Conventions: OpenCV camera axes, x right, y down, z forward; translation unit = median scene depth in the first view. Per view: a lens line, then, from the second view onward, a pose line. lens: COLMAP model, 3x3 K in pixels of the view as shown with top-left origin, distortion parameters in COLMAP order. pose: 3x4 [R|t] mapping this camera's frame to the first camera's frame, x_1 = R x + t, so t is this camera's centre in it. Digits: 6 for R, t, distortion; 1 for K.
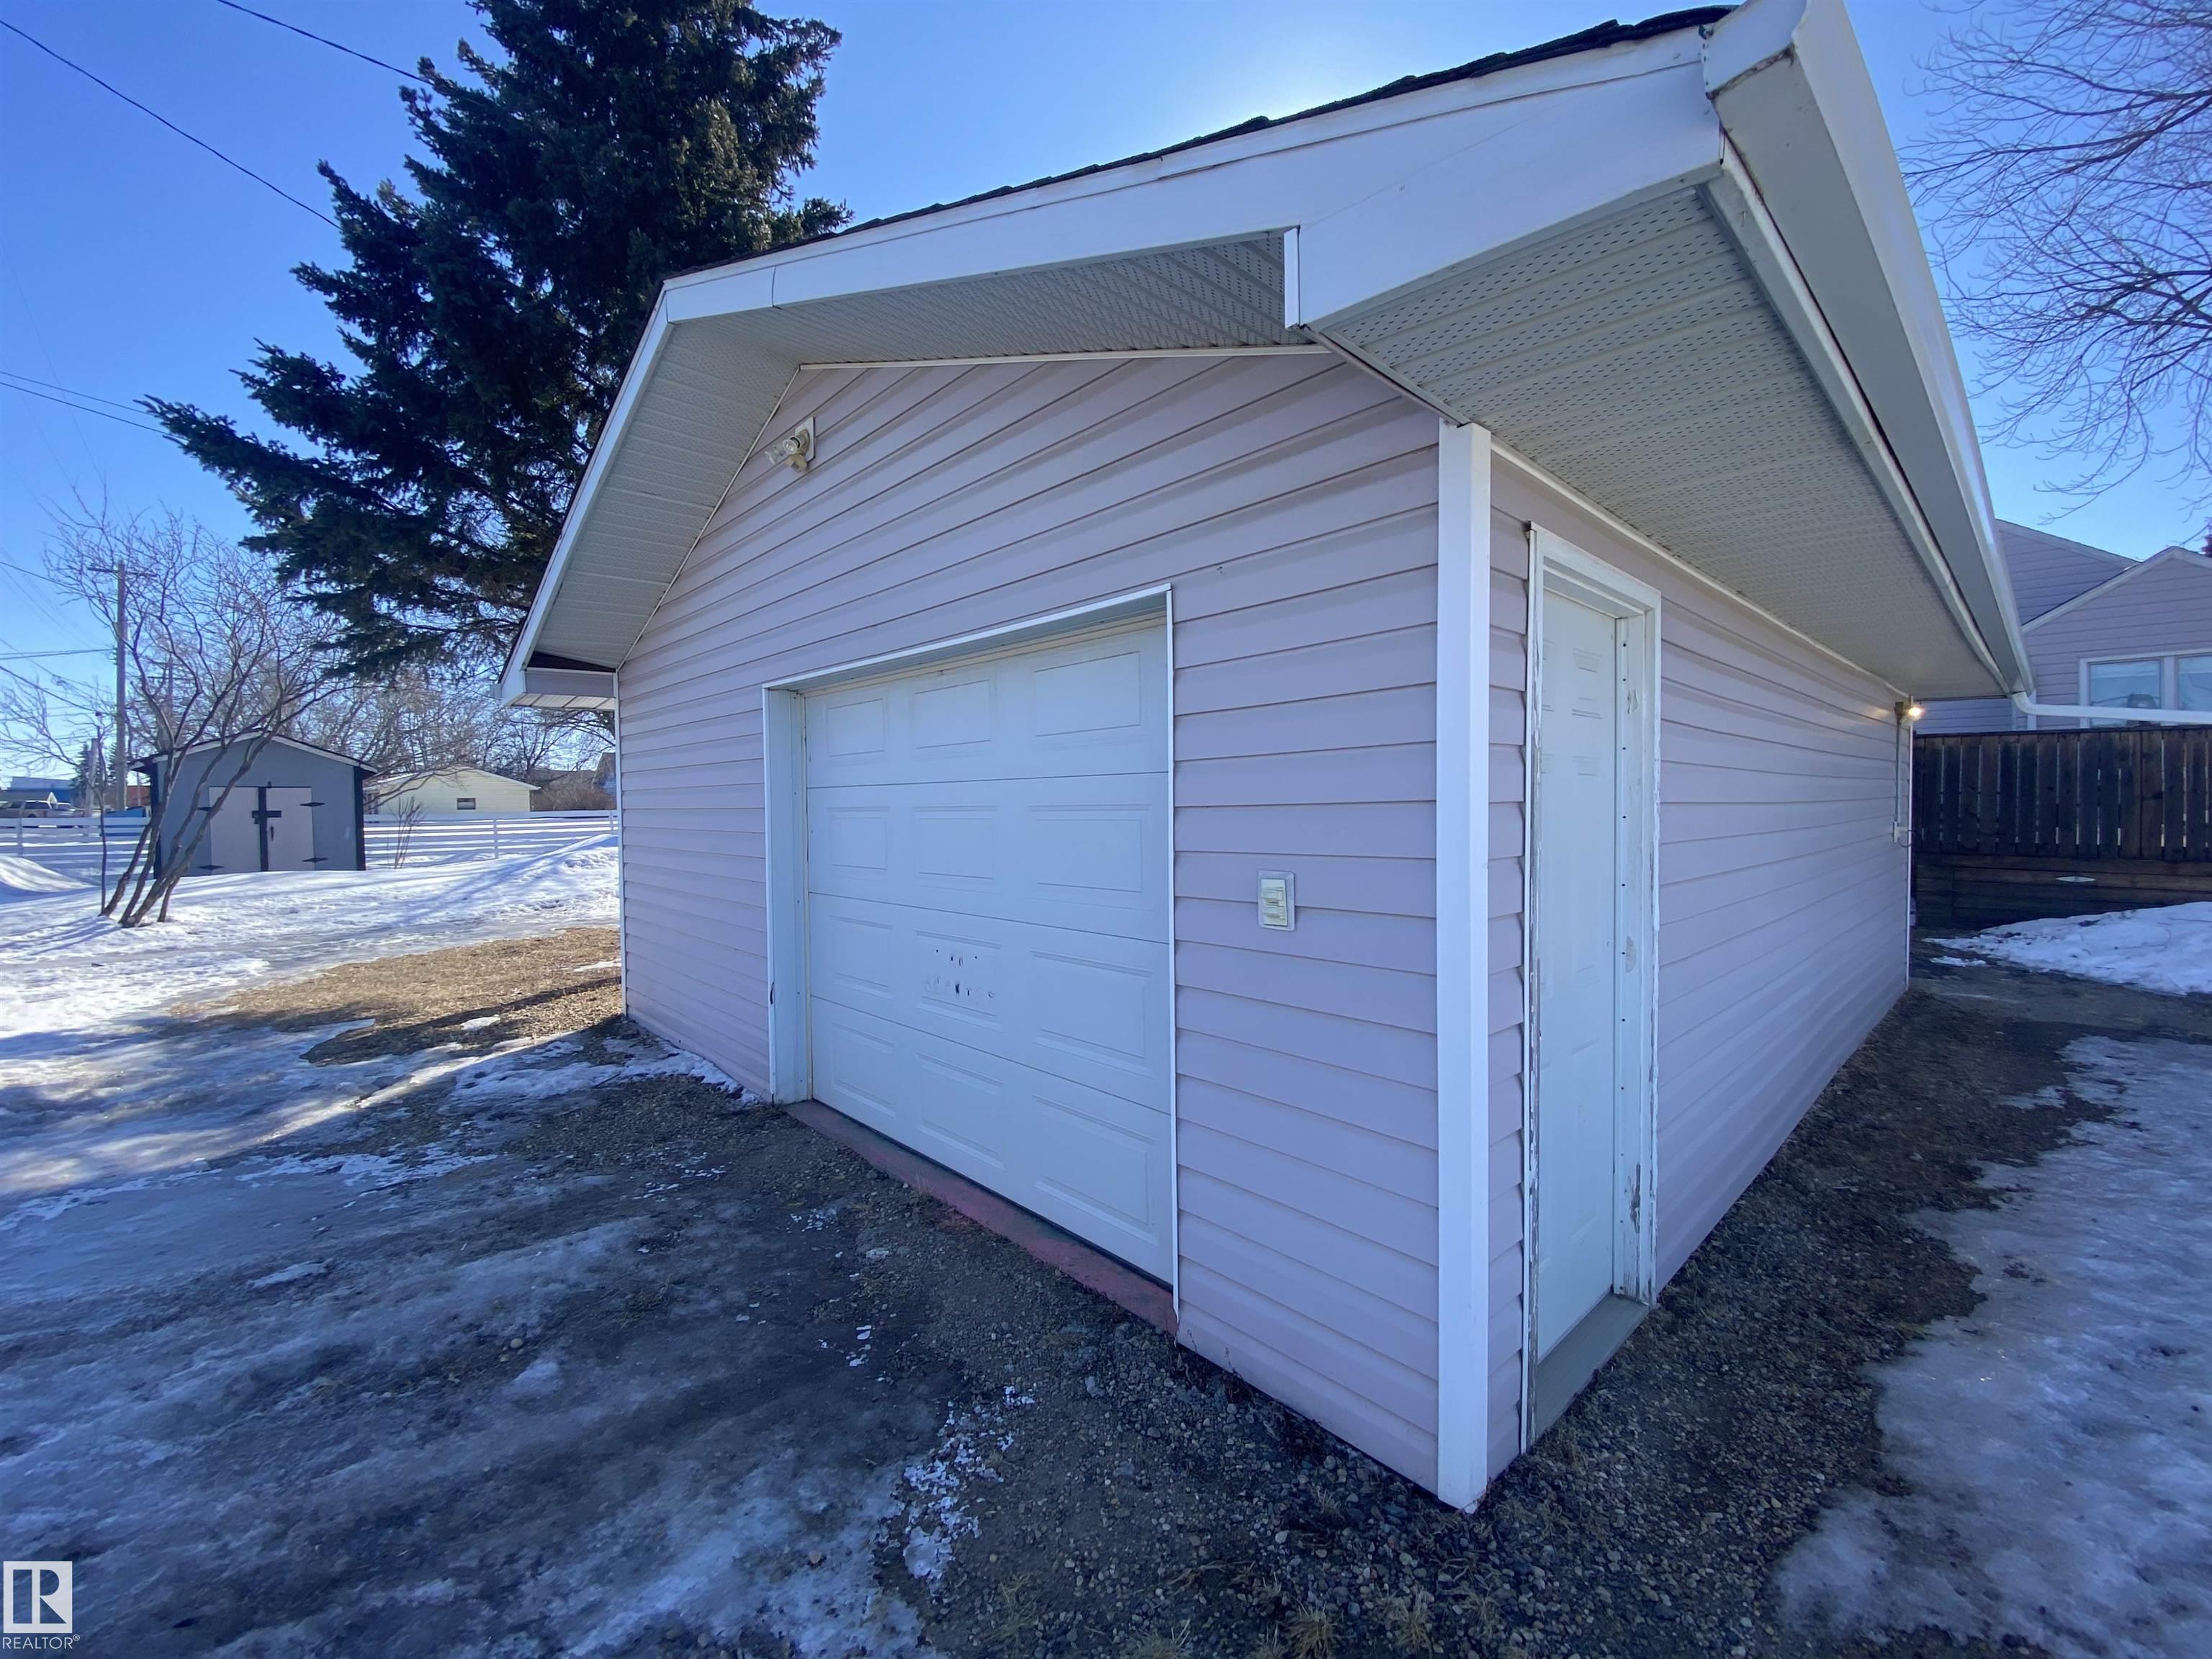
lens RADIAL K [[897.5, 0, 1106.0], [0, 897.5, 829.5], [0, 0, 1]] dist [0.003114, -0.014601]
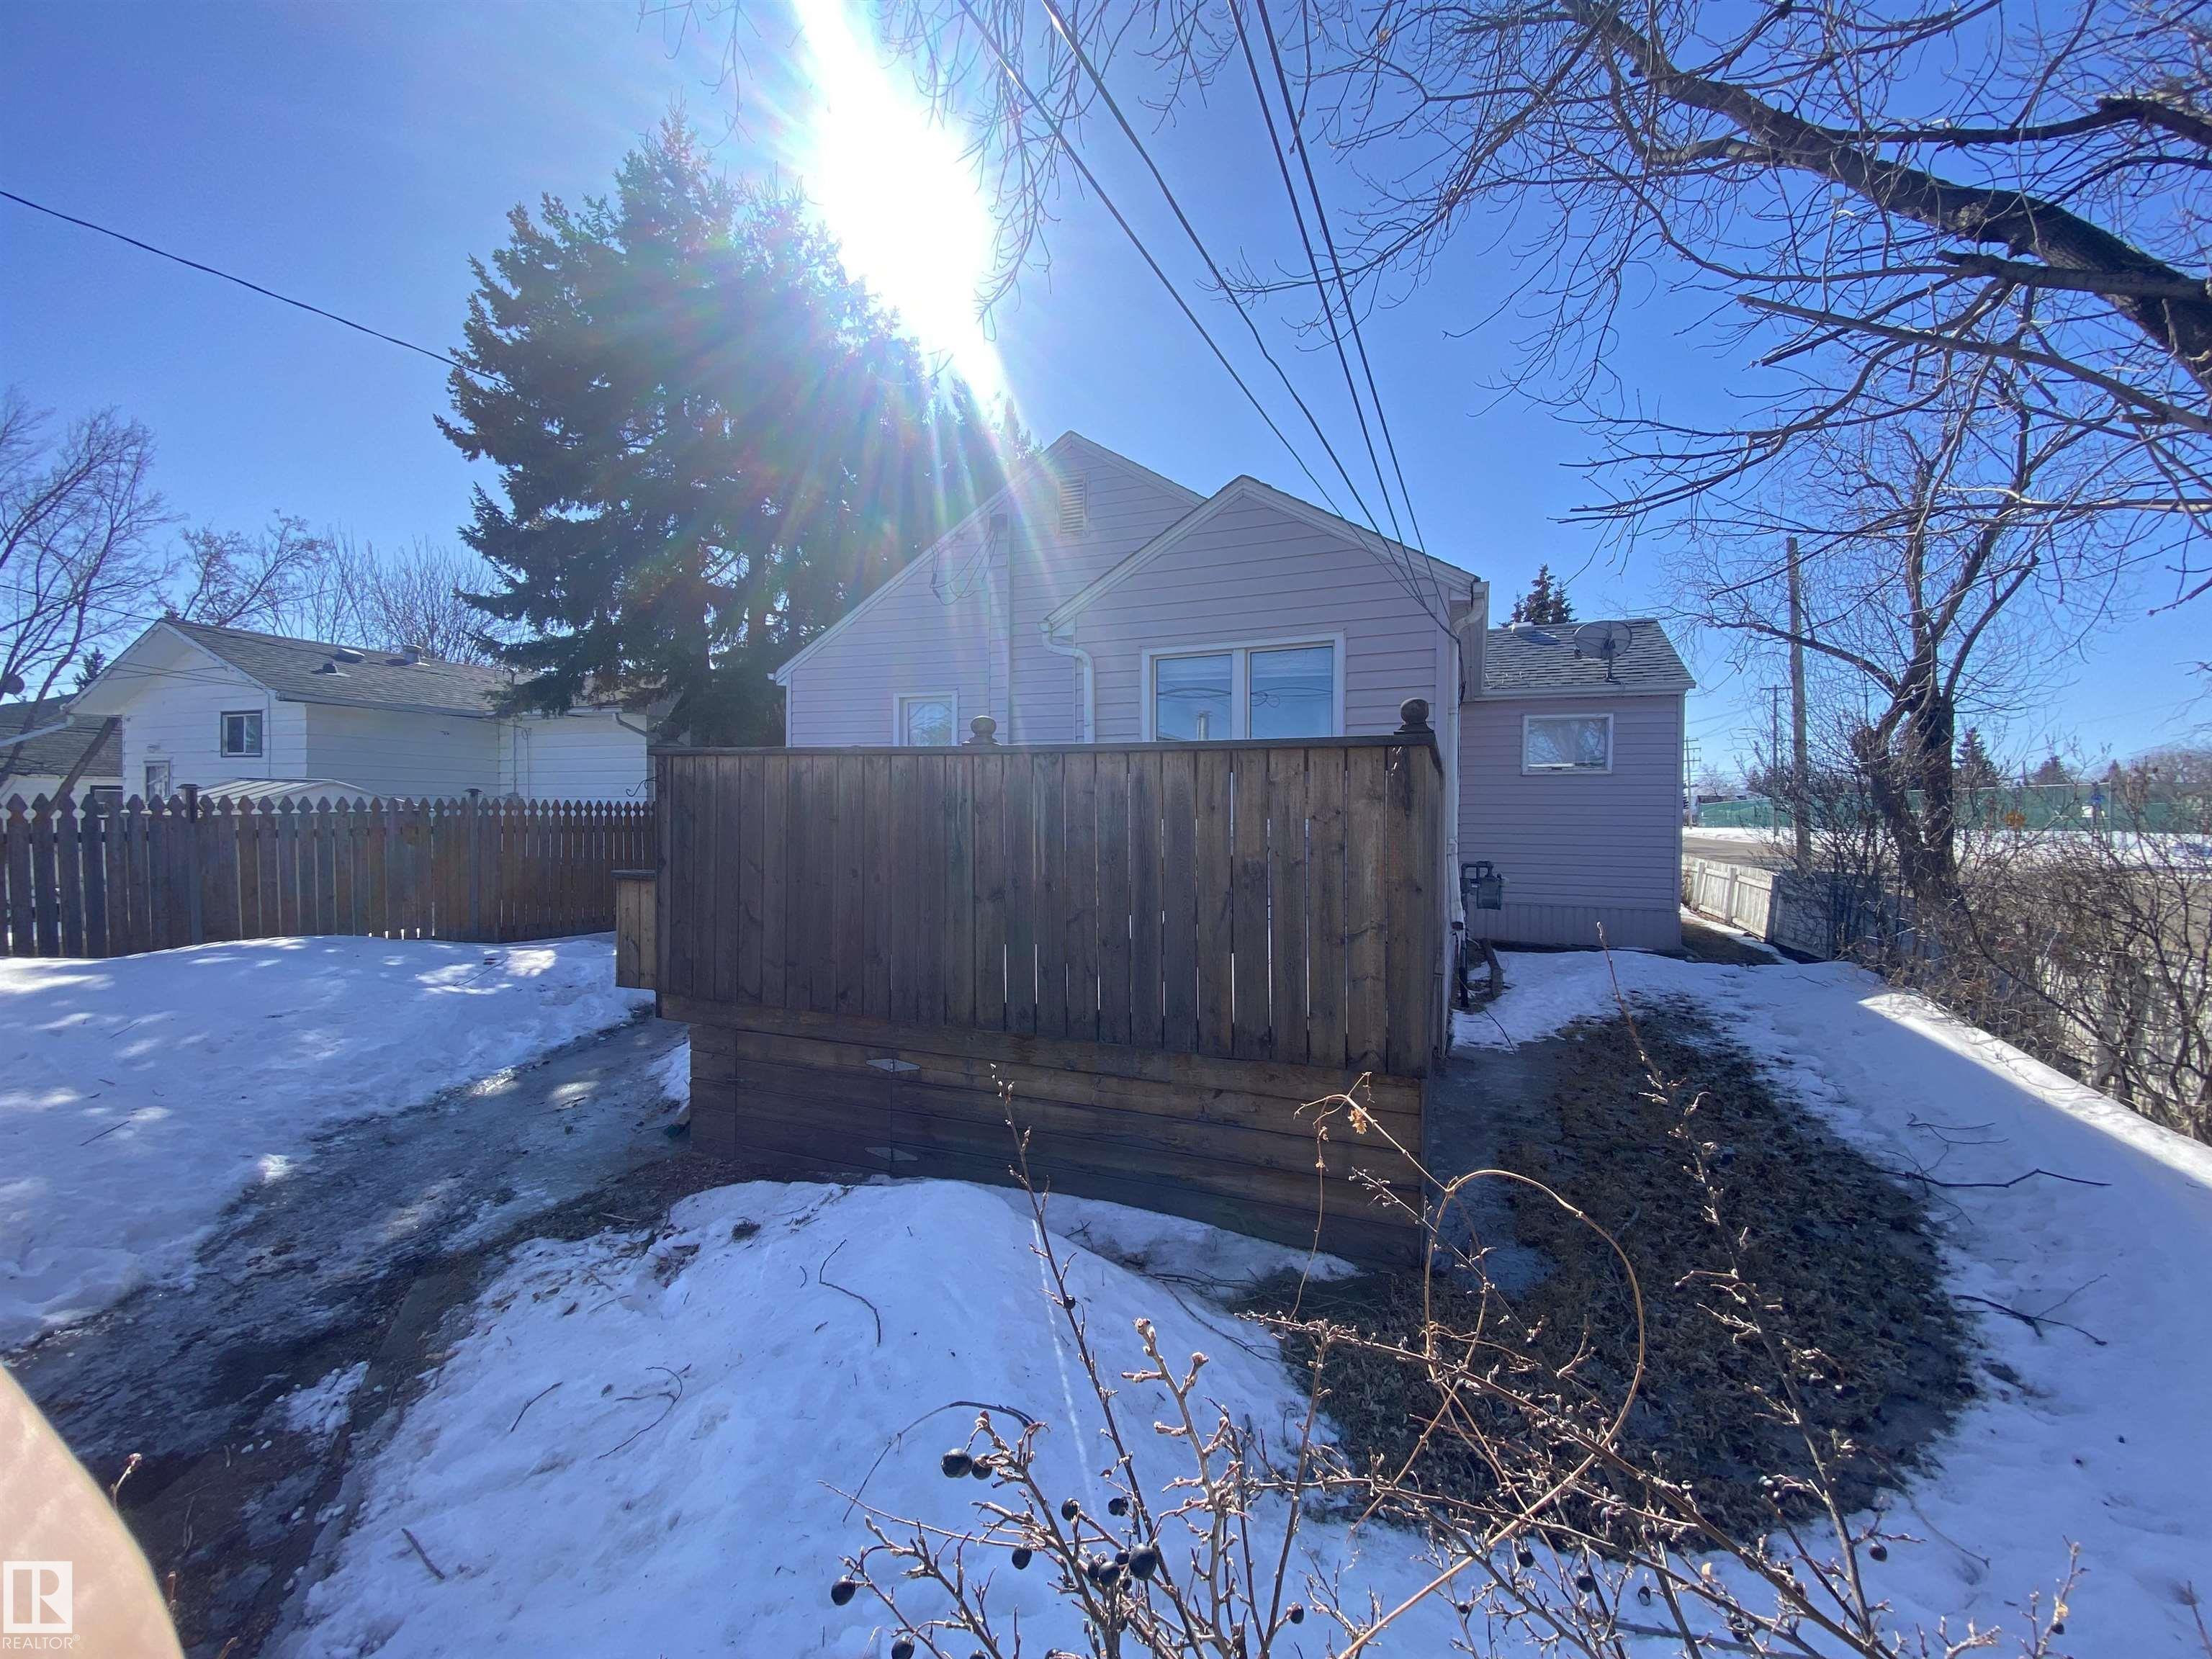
lens RADIAL K [[888.1, 0, 1099.1], [0, 888.1, 841.0], [0, 0, 1]] dist [0.031806, -0.032989]
pose [[0.913875, 0.004931, 0.405965, 2.217693], [-0.005020, 0.999987, -0.000845, -0.143326], [-0.405964, -0.001265, 0.913888, 1.131288]]
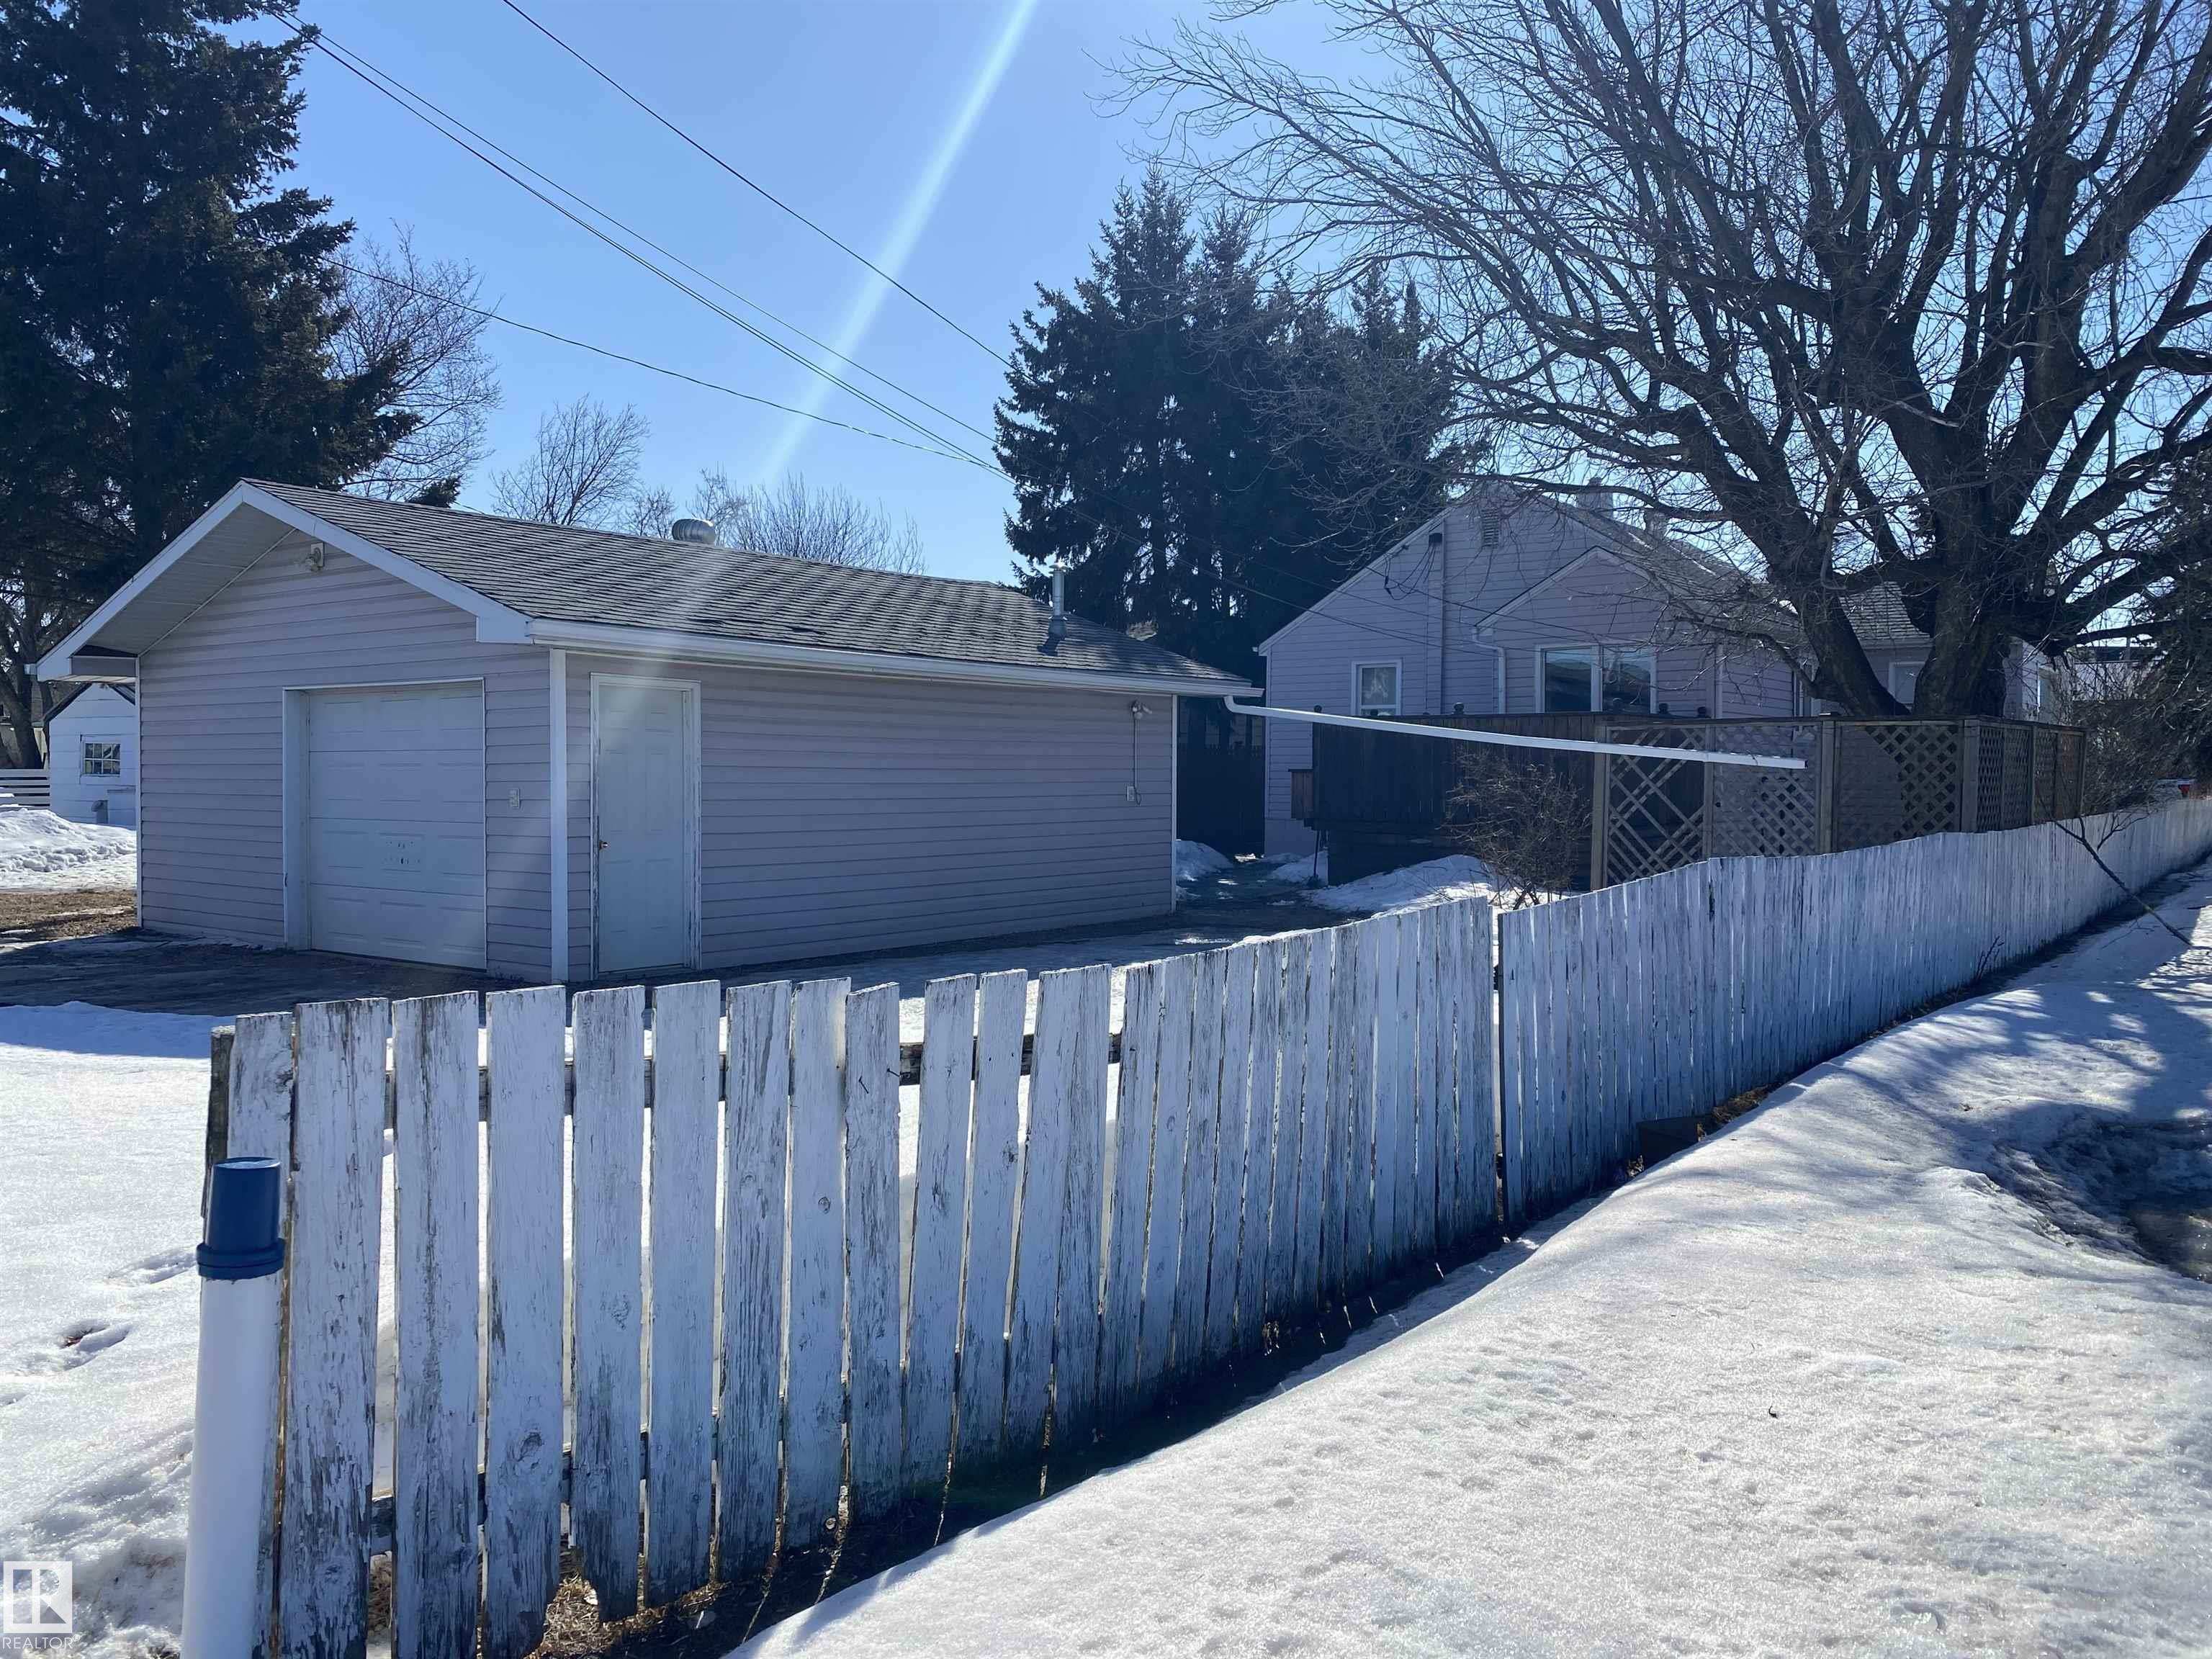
lens RADIAL K [[1694.4, 0, 1101.8], [0, 1694.4, 821.9], [0, 0, 1]] dist [0.008845, -0.000457]
pose [[0.984649, 0.009060, 0.174311, 0.614999], [-0.008525, 0.999956, -0.003817, 0.091850], [-0.174337, 0.002272, 0.984683, -2.593547]]
